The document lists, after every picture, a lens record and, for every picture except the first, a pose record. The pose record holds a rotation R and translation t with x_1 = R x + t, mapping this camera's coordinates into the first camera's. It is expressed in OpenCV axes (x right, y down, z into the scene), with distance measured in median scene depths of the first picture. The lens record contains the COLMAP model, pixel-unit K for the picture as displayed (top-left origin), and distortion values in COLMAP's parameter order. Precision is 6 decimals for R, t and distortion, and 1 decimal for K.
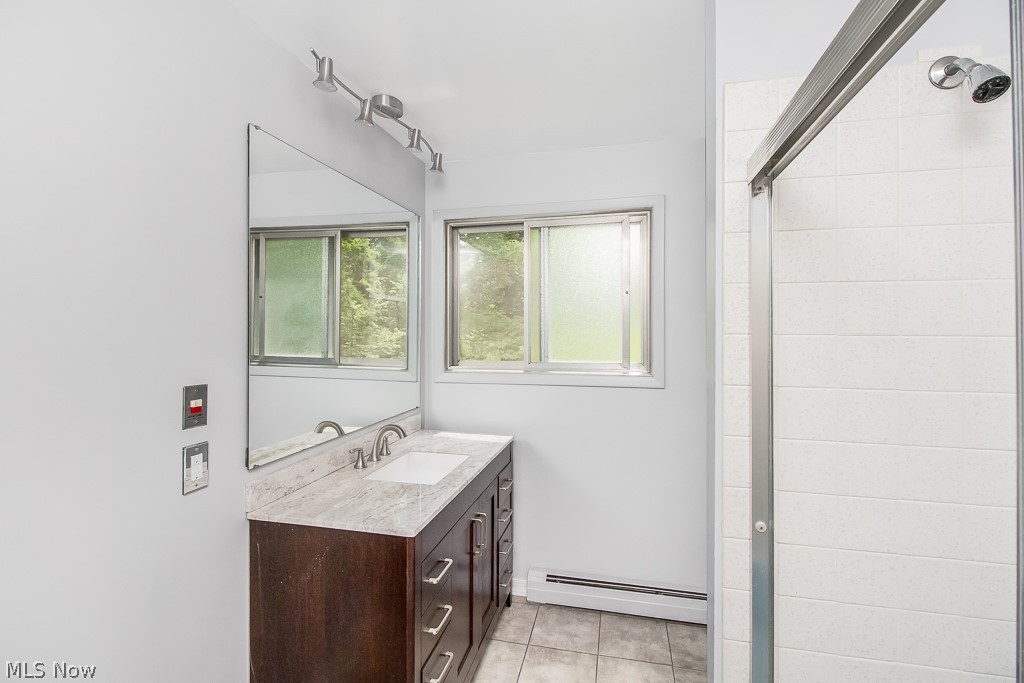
lens RADIAL K [[471.8, 0, 513.0], [0, 471.8, 336.1], [0, 0, 1]] dist [0.011634, -0.006721]
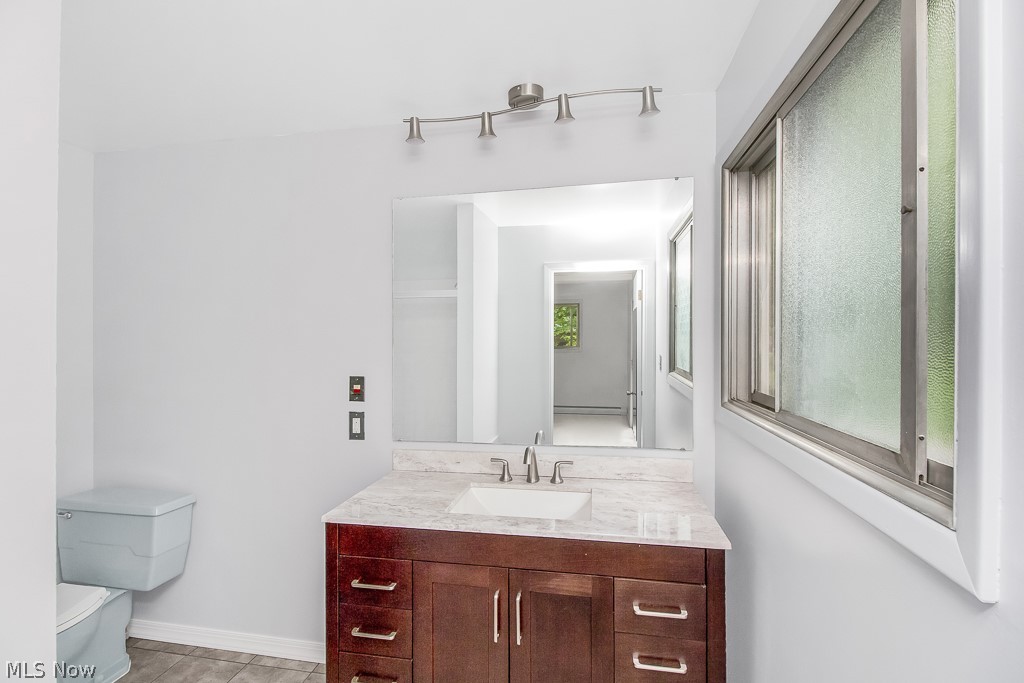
lens RADIAL K [[471.8, 0, 511.6], [0, 471.8, 341.3], [0, 0, 1]] dist [0.011634, -0.006721]
pose [[0.044515, -0.001431, -0.999008, 0.995325], [-0.003771, 0.999992, -0.001600, -0.018082], [0.999002, 0.003838, 0.044509, 1.446432]]
